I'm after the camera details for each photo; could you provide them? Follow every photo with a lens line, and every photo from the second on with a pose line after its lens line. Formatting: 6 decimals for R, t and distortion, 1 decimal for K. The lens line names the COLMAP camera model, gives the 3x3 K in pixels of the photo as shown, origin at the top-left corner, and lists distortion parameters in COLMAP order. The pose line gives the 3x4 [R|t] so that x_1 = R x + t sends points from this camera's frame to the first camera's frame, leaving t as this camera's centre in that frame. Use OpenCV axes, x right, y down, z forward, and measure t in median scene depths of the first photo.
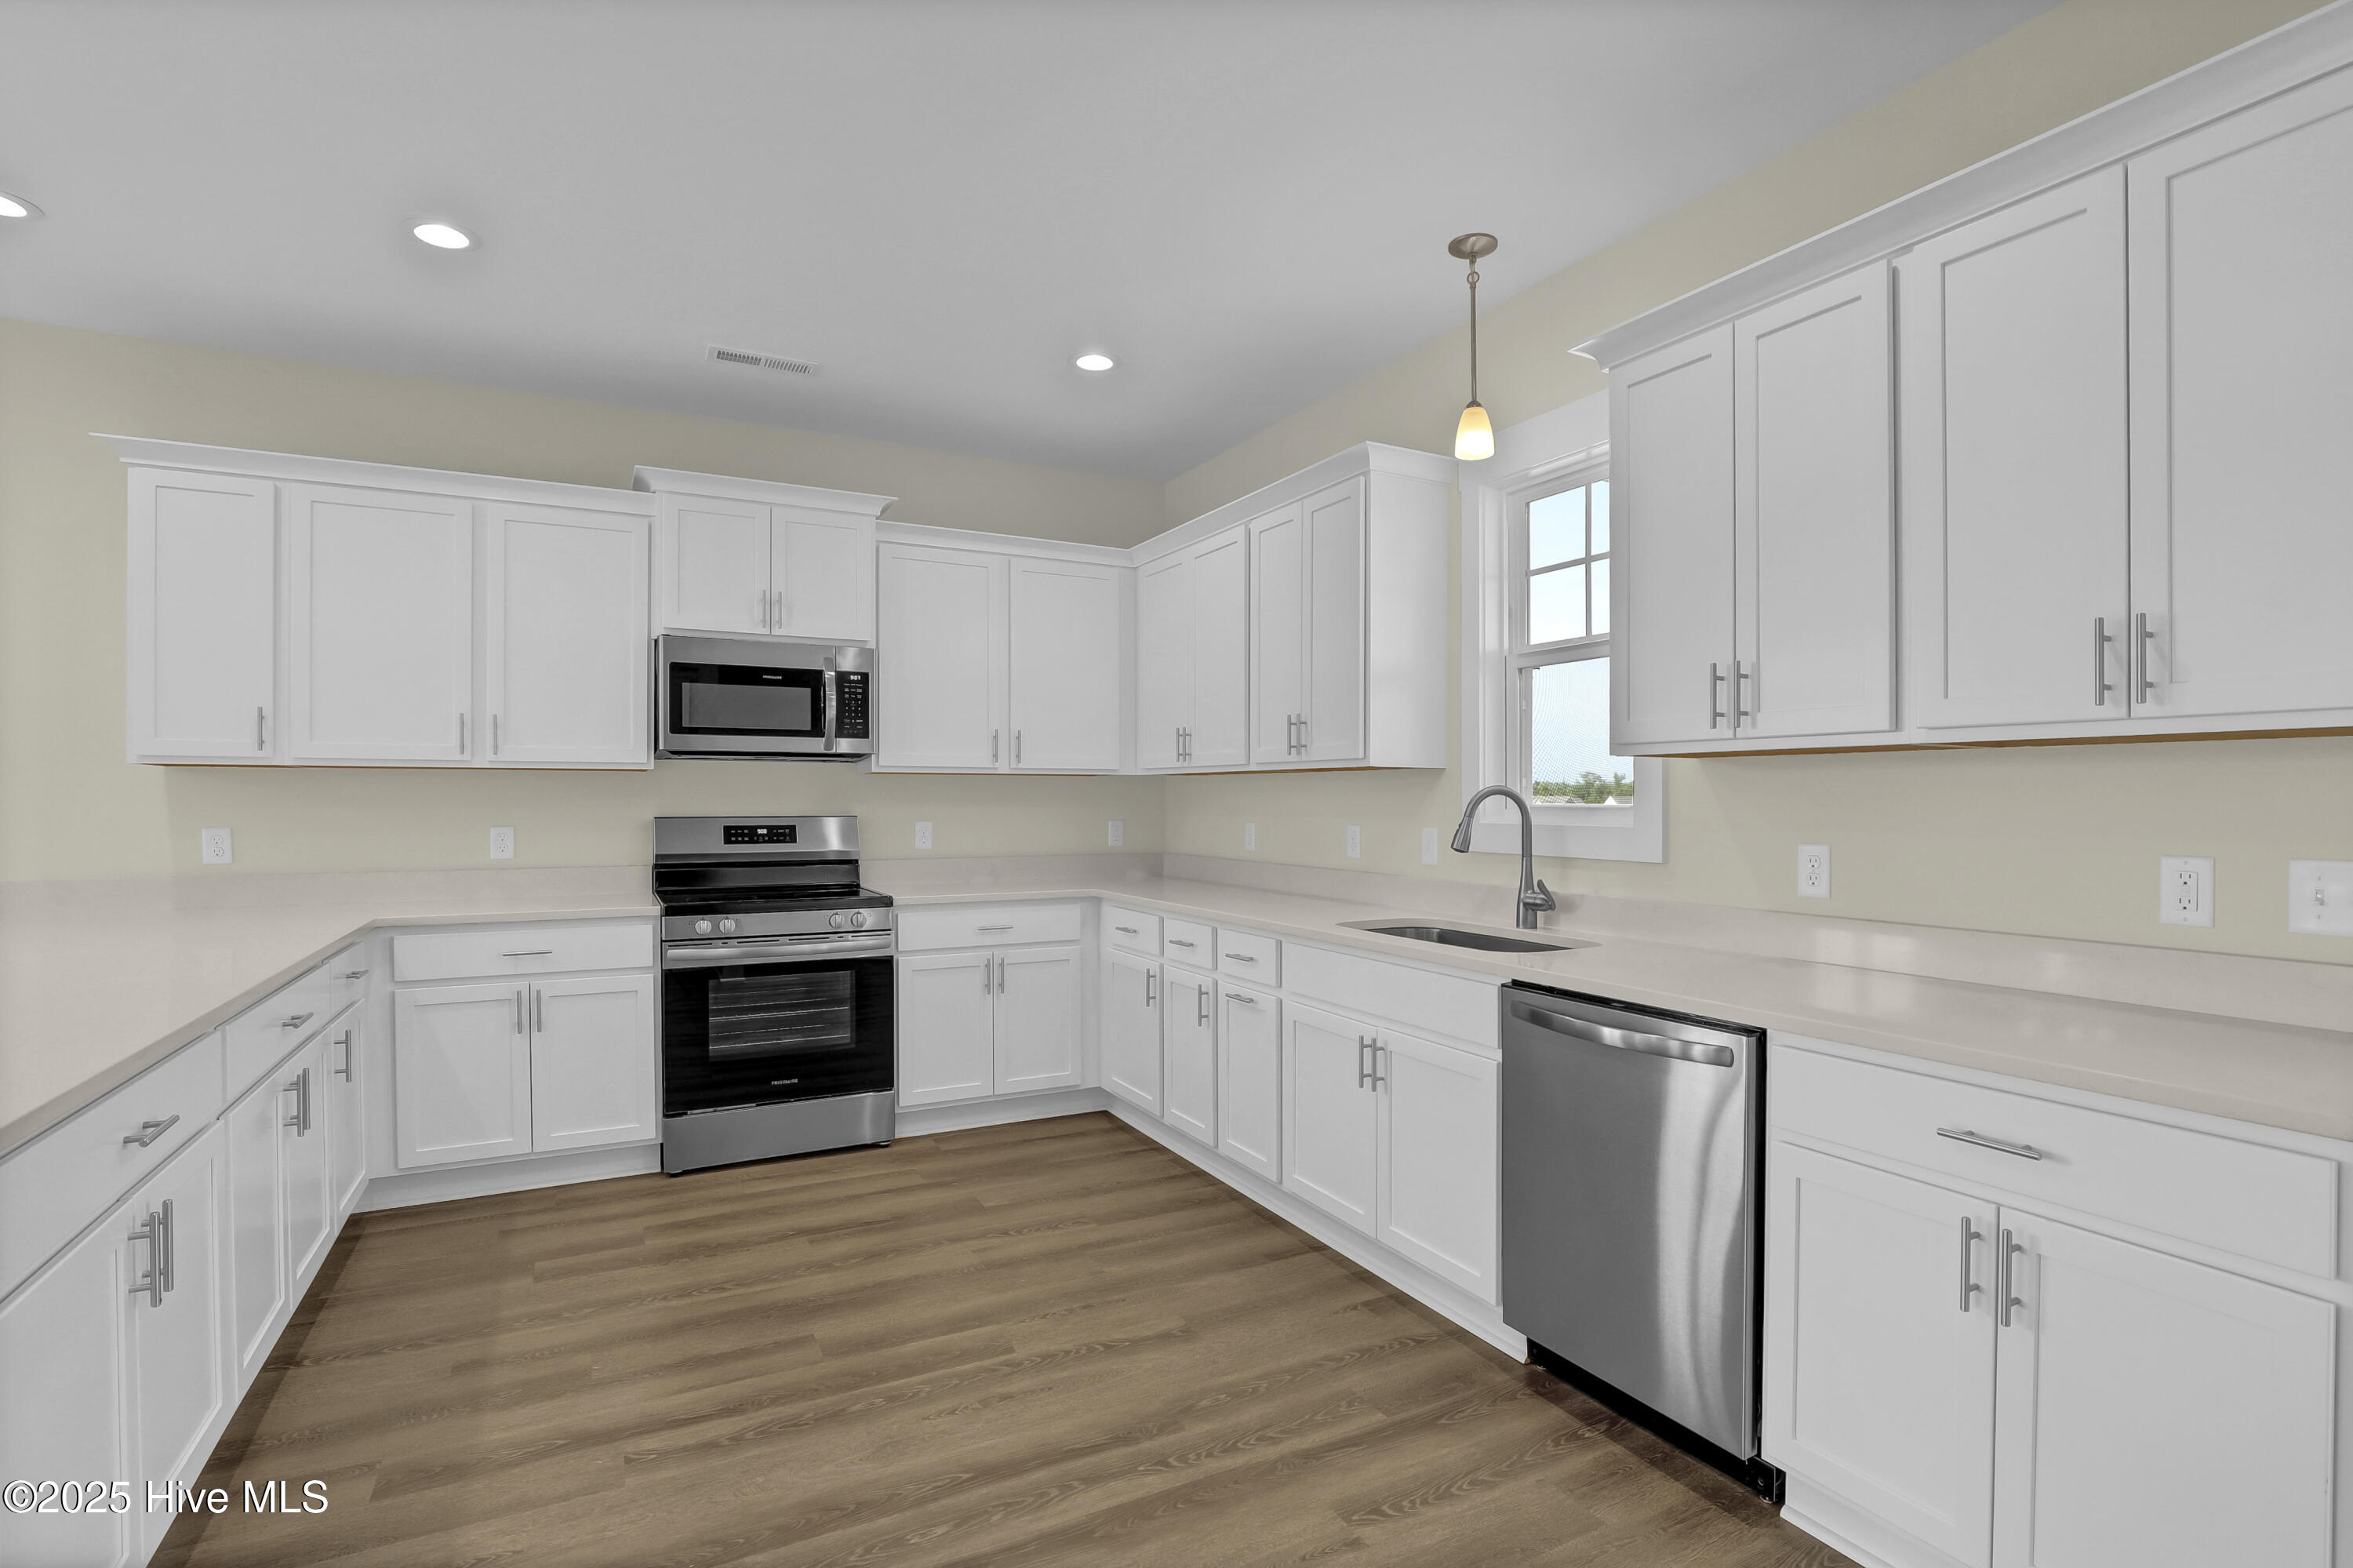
lens RADIAL K [[1128.9, 0, 1225.3], [0, 1128.9, 782.8], [0, 0, 1]] dist [-0.003453, -0.000578]
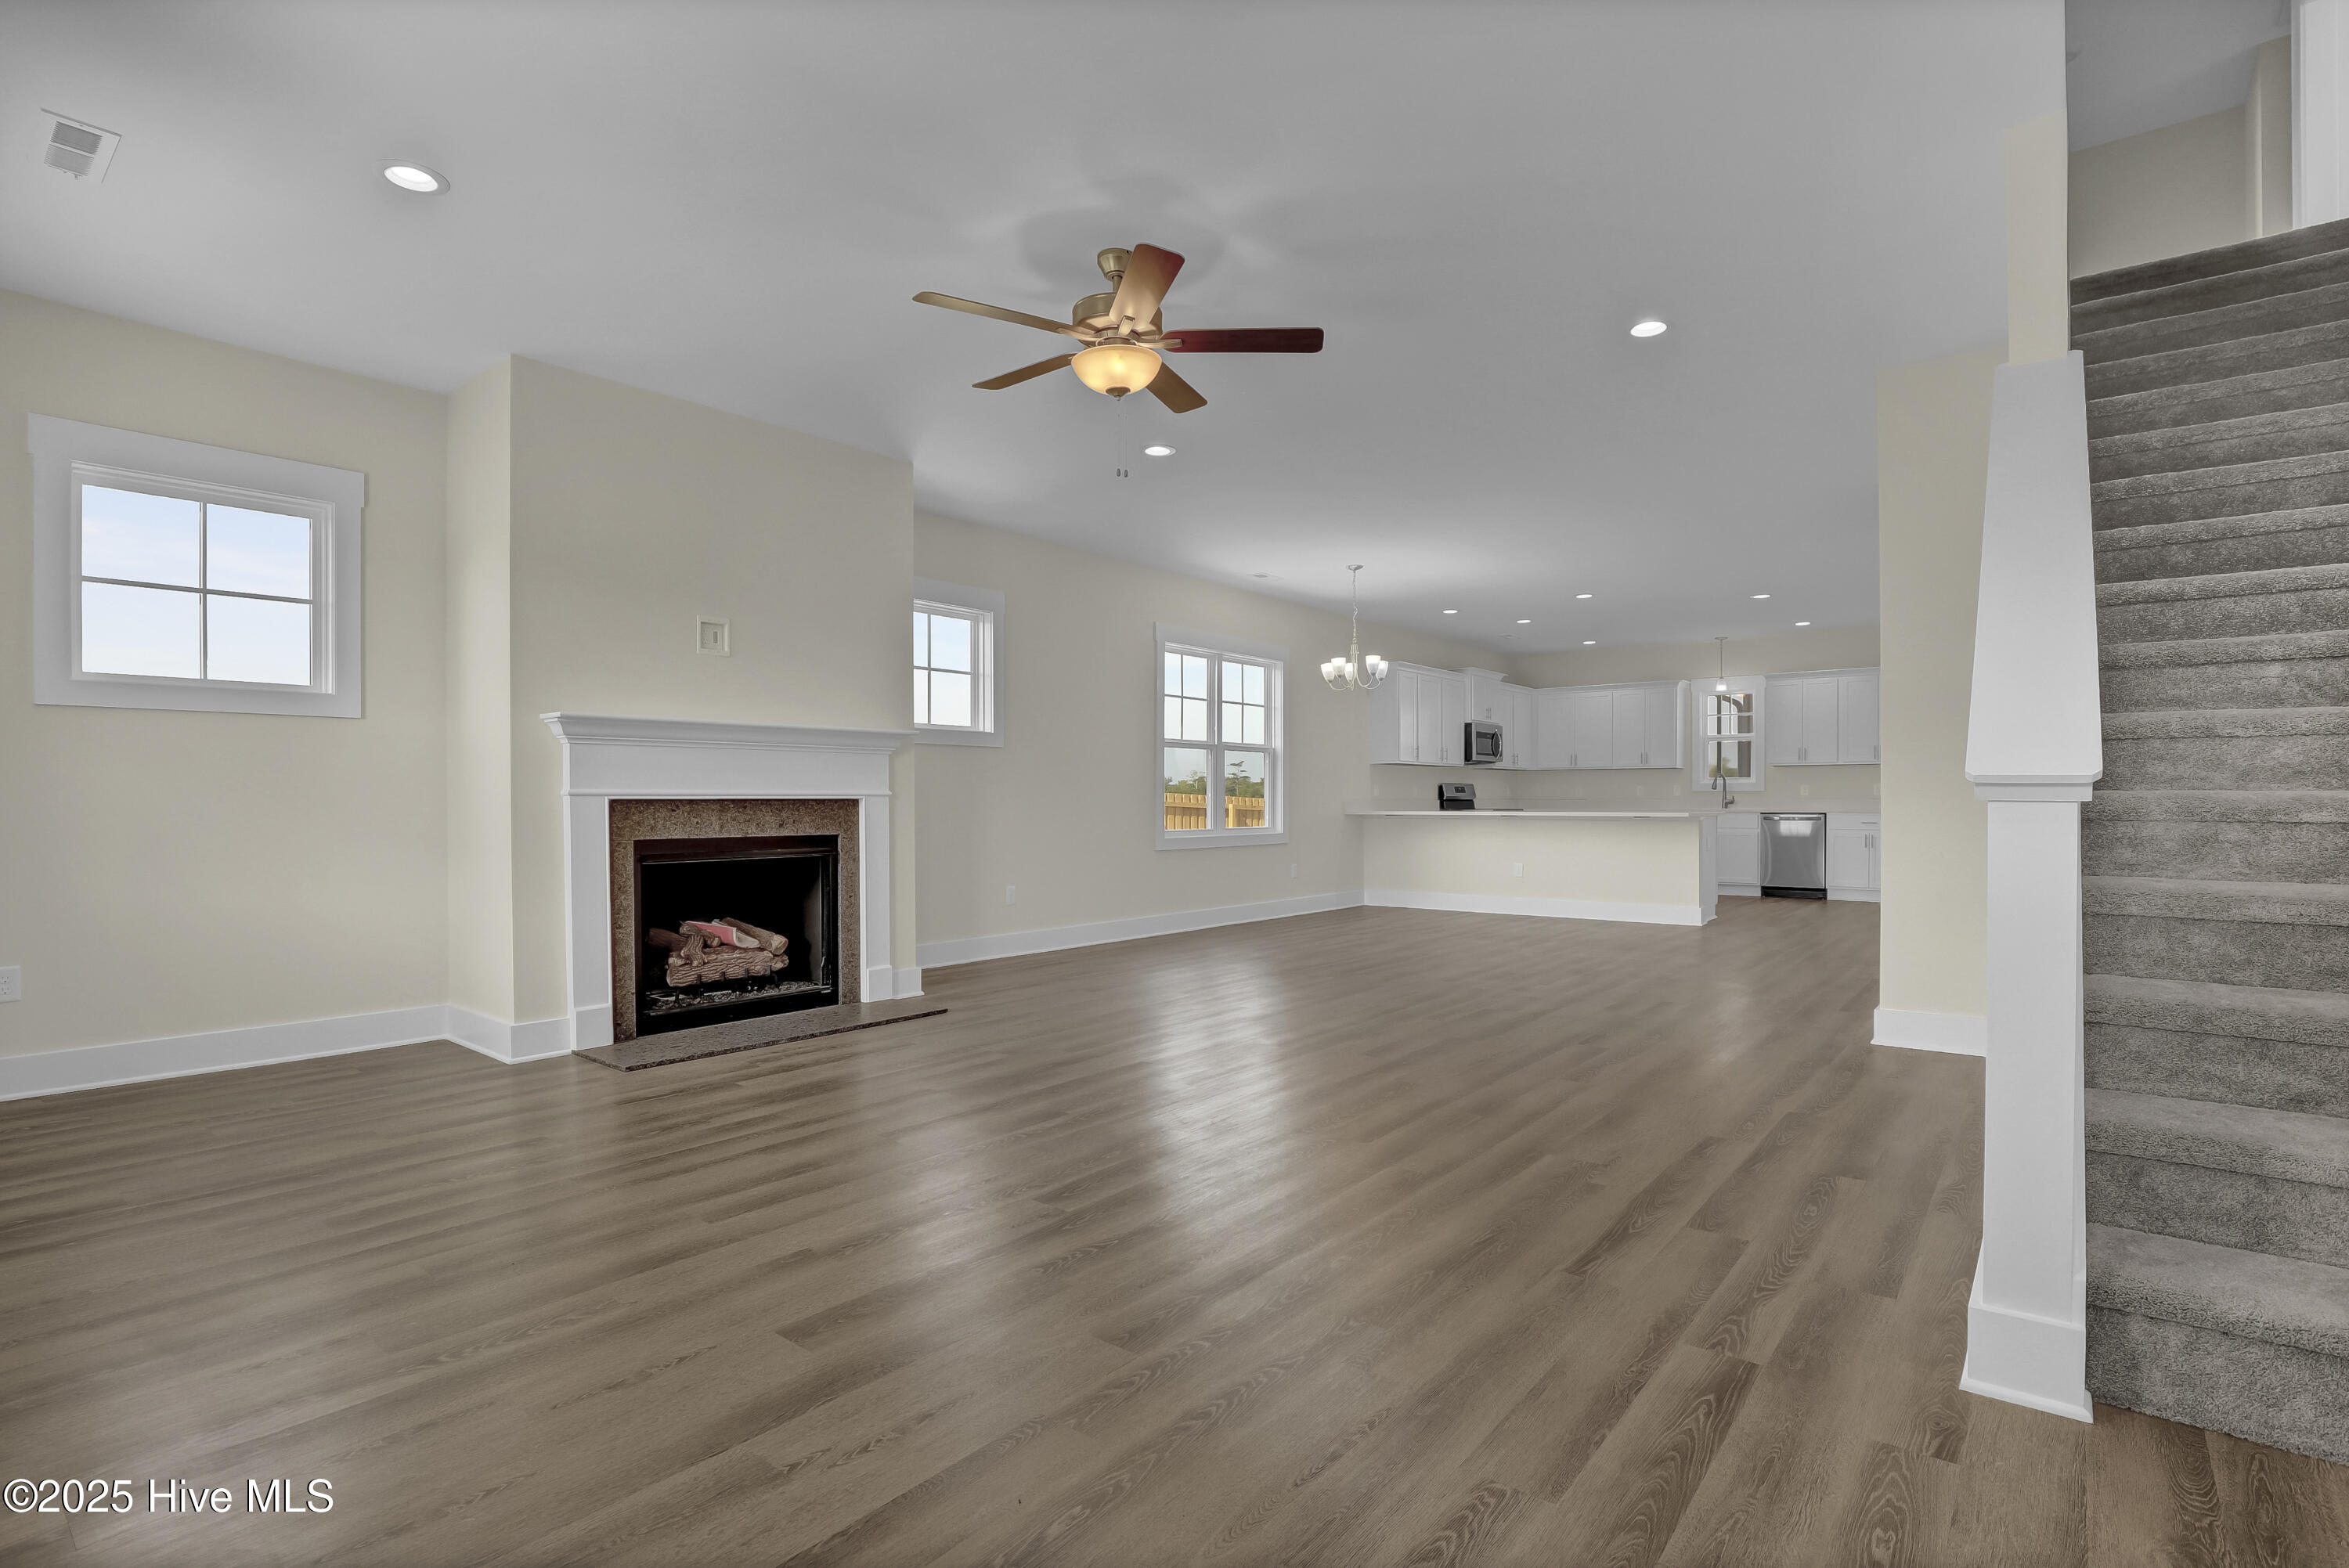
lens RADIAL K [[1087.6, 0, 1229.1], [0, 1087.6, 791.2], [0, 0, 1]] dist [-0.002022, -0.000510]
pose [[0.921986, 0.002290, 0.387217, -2.249463], [-0.004869, 0.999972, 0.005681, 0.041284], [-0.387193, -0.007123, 0.921971, -1.450329]]
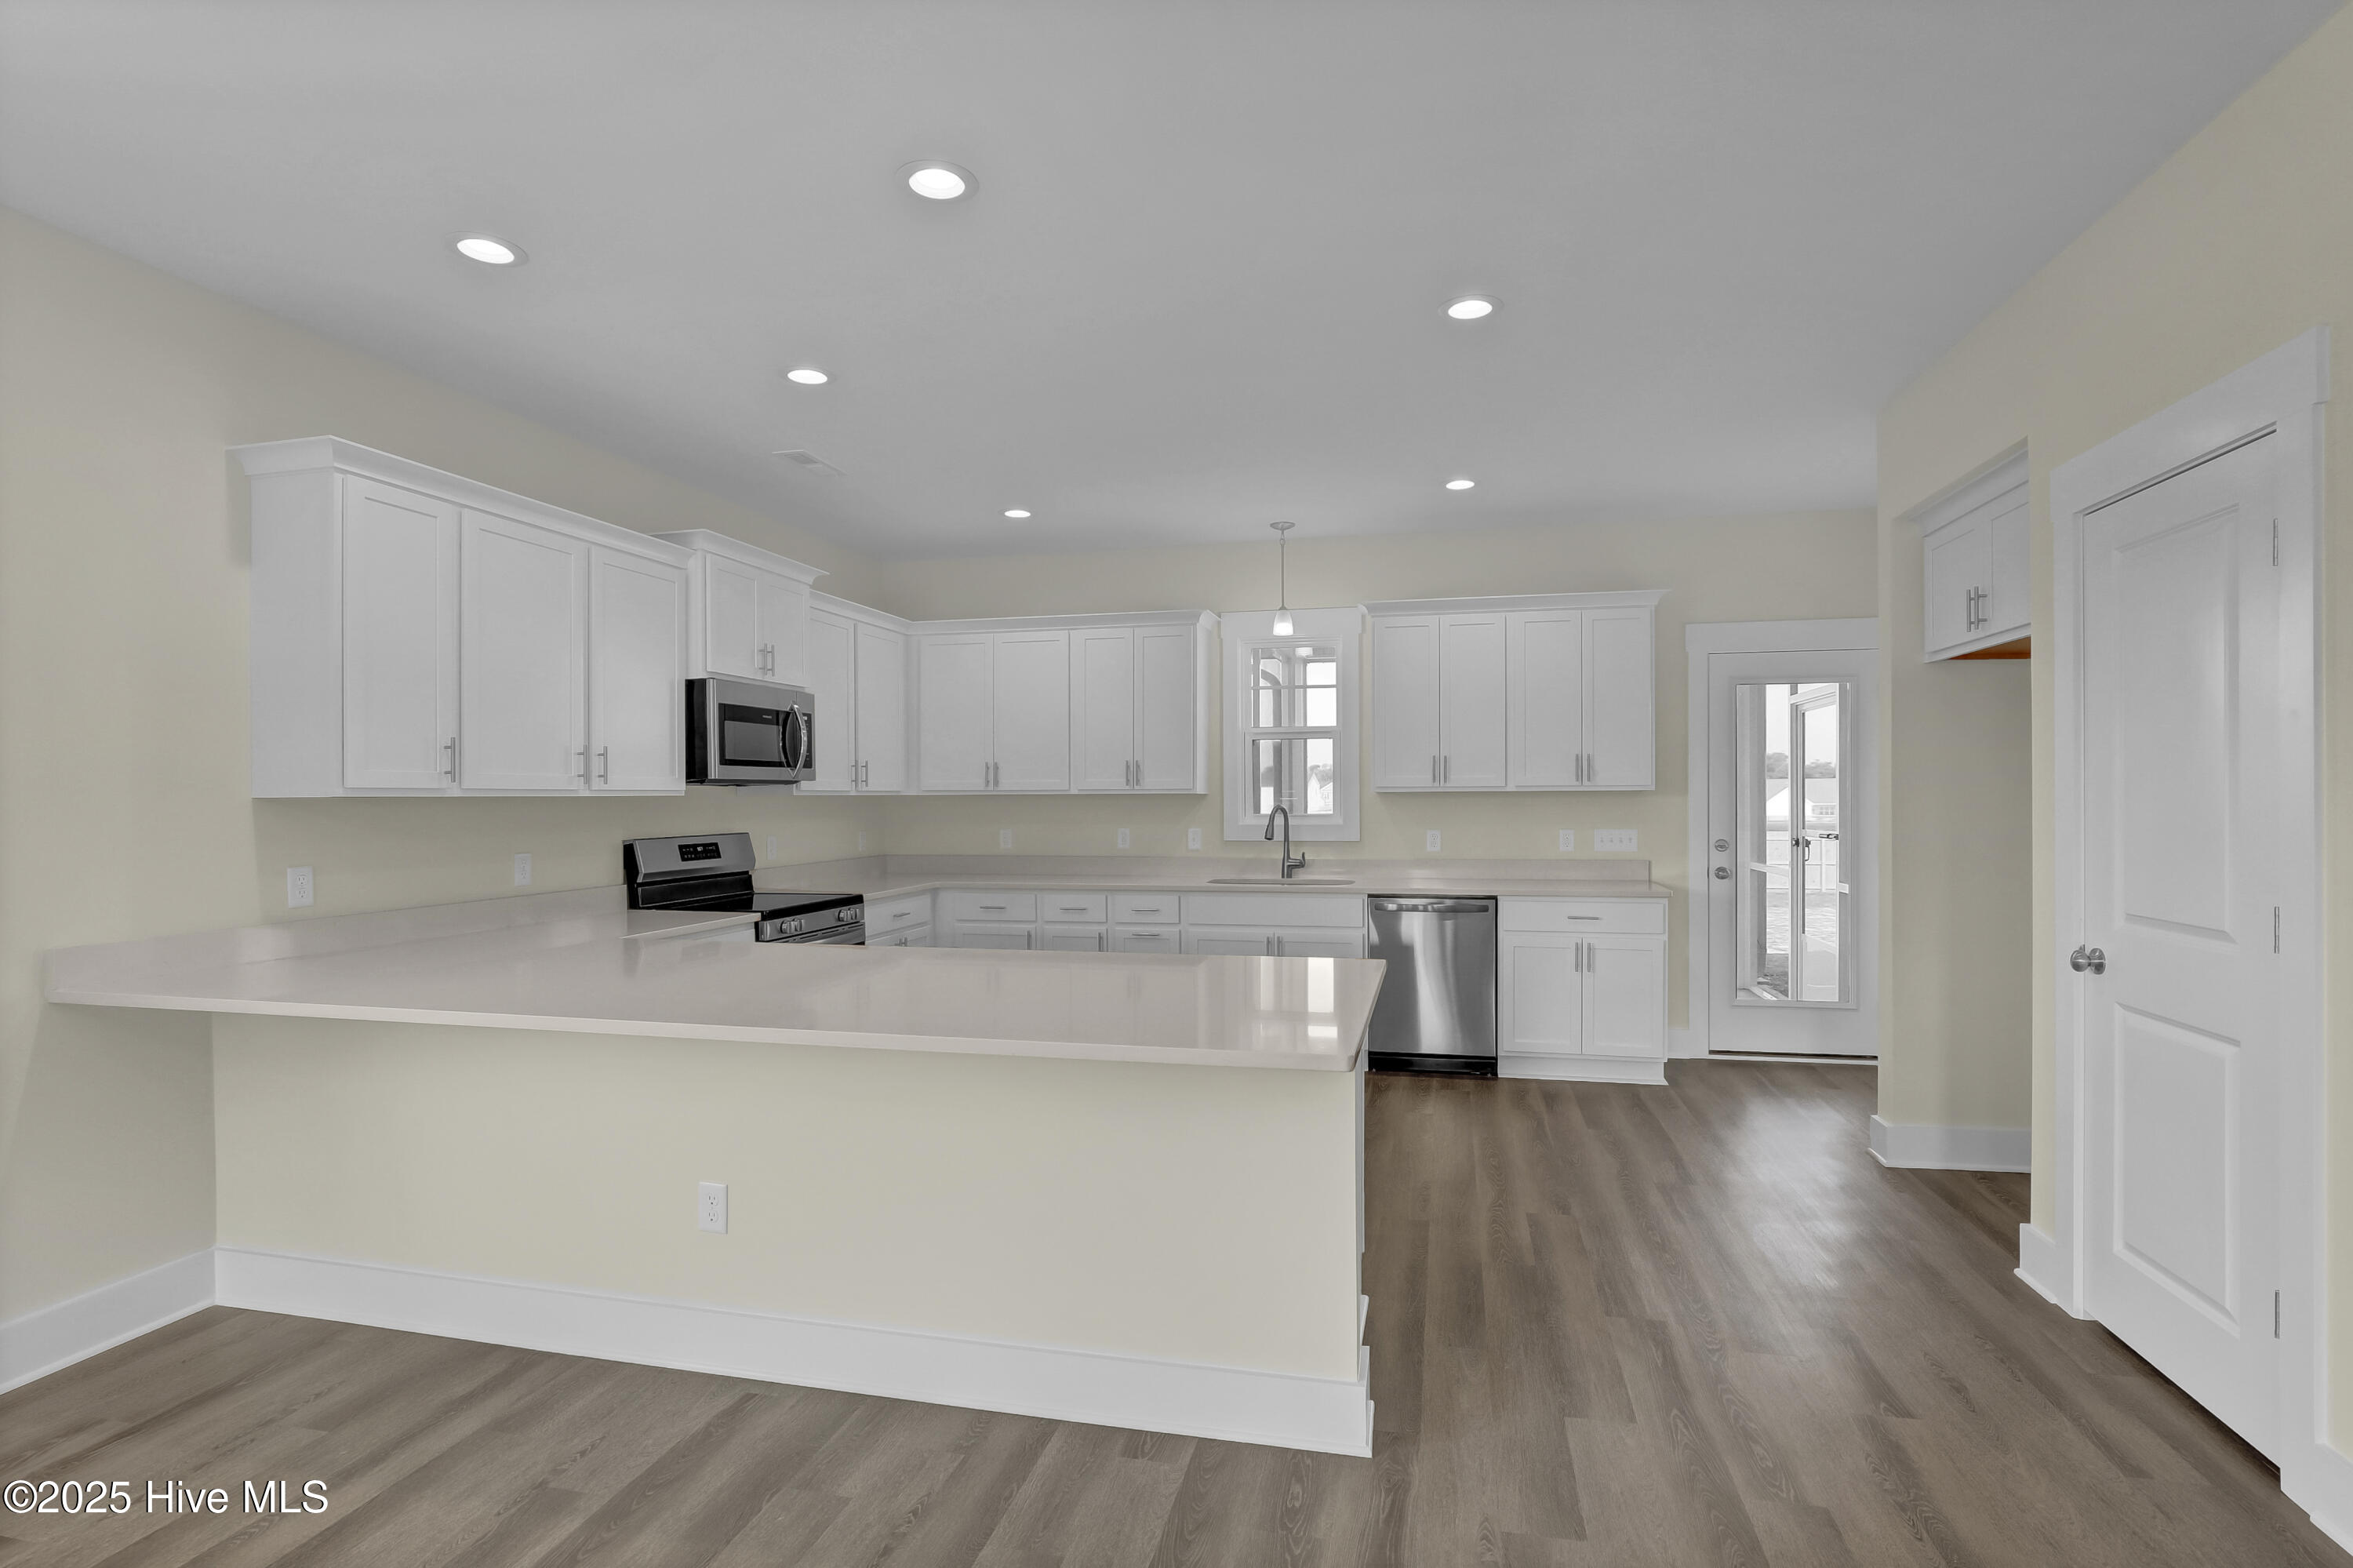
lens RADIAL K [[1089.6, 0, 1231.2], [0, 1089.6, 791.2], [0, 0, 1]] dist [-0.002022, -0.000510]
pose [[0.649823, -0.001187, 0.760085, -0.995508], [-0.003838, 0.999981, 0.004843, -0.023988], [-0.760076, -0.006064, 0.649806, -0.113654]]
